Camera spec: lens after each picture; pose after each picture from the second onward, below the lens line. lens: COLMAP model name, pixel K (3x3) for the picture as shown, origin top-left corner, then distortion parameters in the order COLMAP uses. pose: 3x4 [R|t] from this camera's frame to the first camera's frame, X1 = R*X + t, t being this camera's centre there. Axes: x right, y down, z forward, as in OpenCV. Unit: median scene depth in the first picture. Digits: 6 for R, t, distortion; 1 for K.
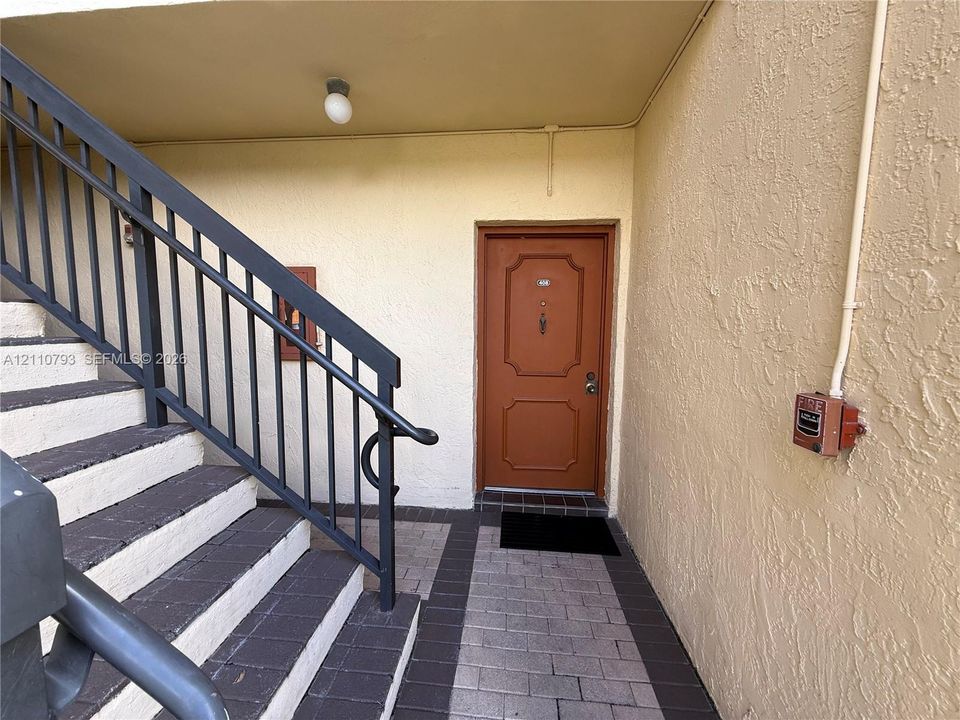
lens RADIAL K [[385.8, 0, 477.7], [0, 385.8, 355.0], [0, 0, 1]] dist [0.002828, 0.000697]
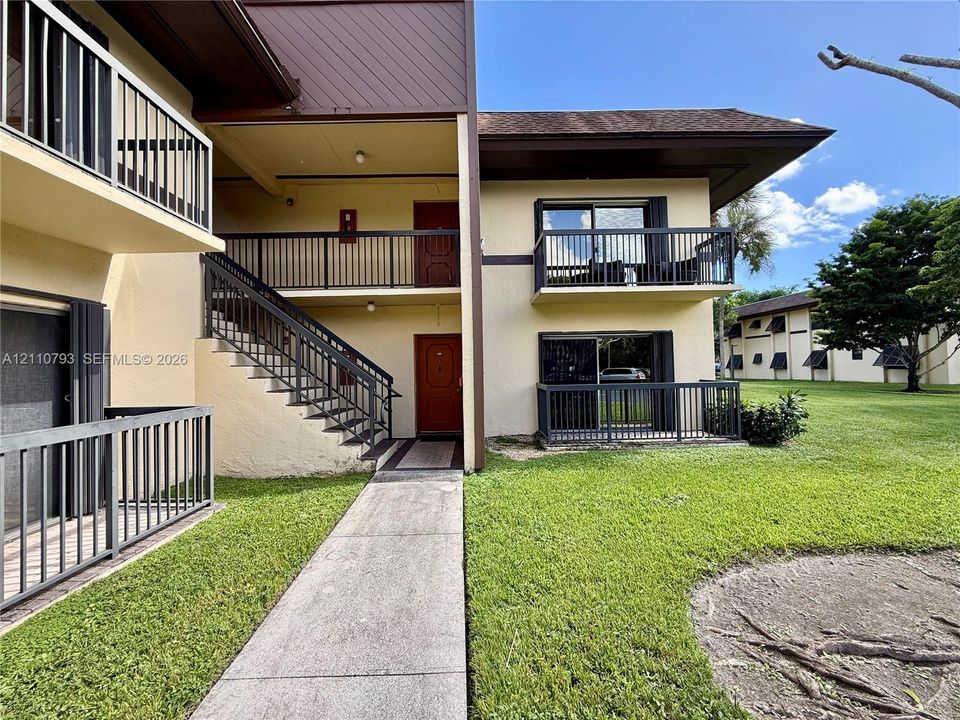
lens RADIAL K [[385.8, 0, 480.1], [0, 385.8, 358.4], [0, 0, 1]] dist [0.002828, 0.000697]
pose [[0.993111, -0.024635, 0.114559, 0.171609], [0.038734, 0.991709, -0.122530, 0.248878], [-0.110590, 0.126123, 0.985831, -2.195884]]
